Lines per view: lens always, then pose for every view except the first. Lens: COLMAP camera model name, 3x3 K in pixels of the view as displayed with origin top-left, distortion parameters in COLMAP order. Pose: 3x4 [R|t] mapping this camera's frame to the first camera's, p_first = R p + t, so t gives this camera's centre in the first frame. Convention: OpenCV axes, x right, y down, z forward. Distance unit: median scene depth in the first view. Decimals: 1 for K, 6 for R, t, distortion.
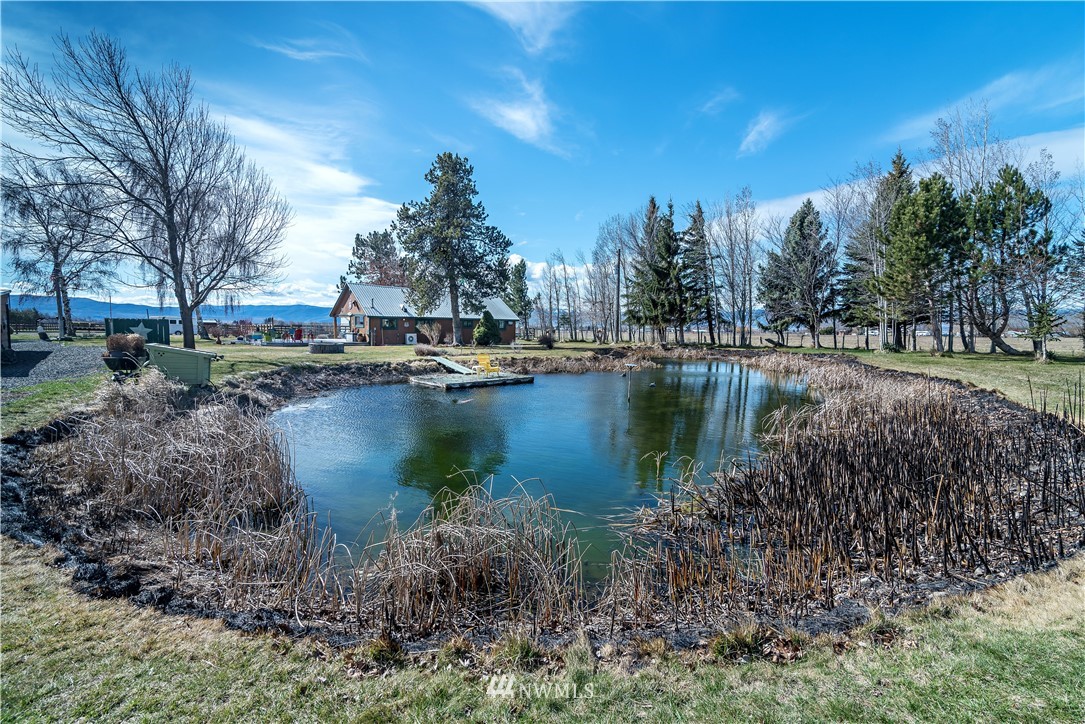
lens RADIAL K [[477.1, 0, 552.2], [0, 477.1, 371.4], [0, 0, 1]] dist [-0.040889, 0.015502]
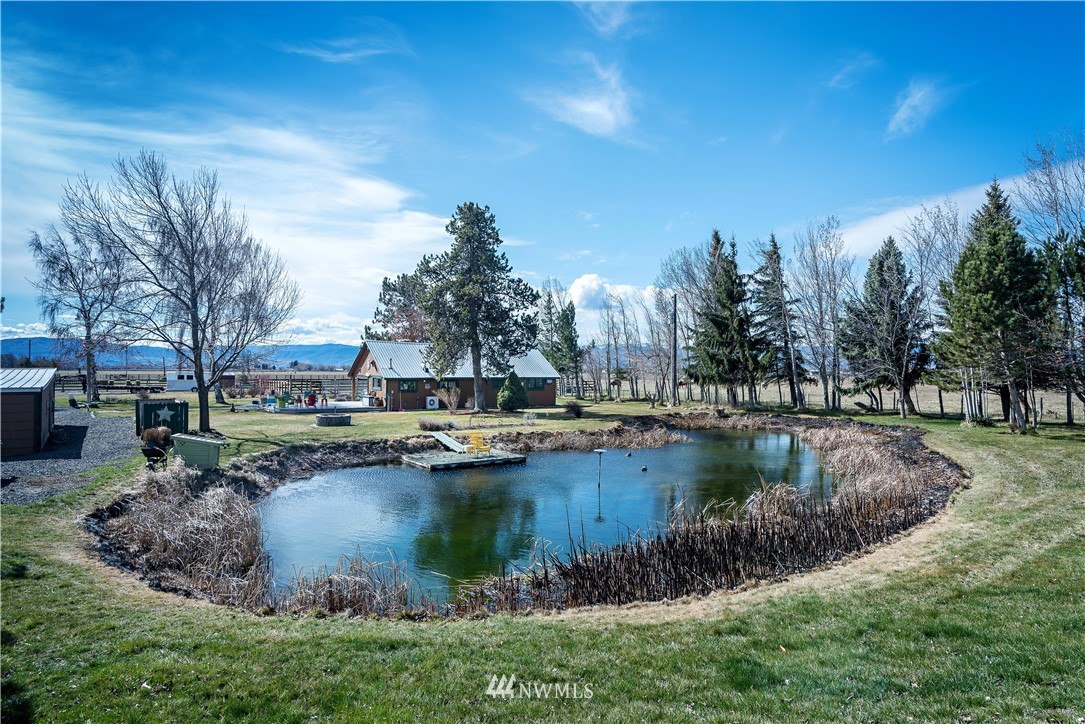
lens RADIAL K [[656.7, 0, 545.0], [0, 656.7, 367.7], [0, 0, 1]] dist [0.009098, -0.004163]
pose [[0.983640, -0.007096, -0.180008, 0.142460], [-0.007959, 0.996537, -0.082772, -0.034882], [0.179972, 0.082850, 0.980176, -0.186648]]
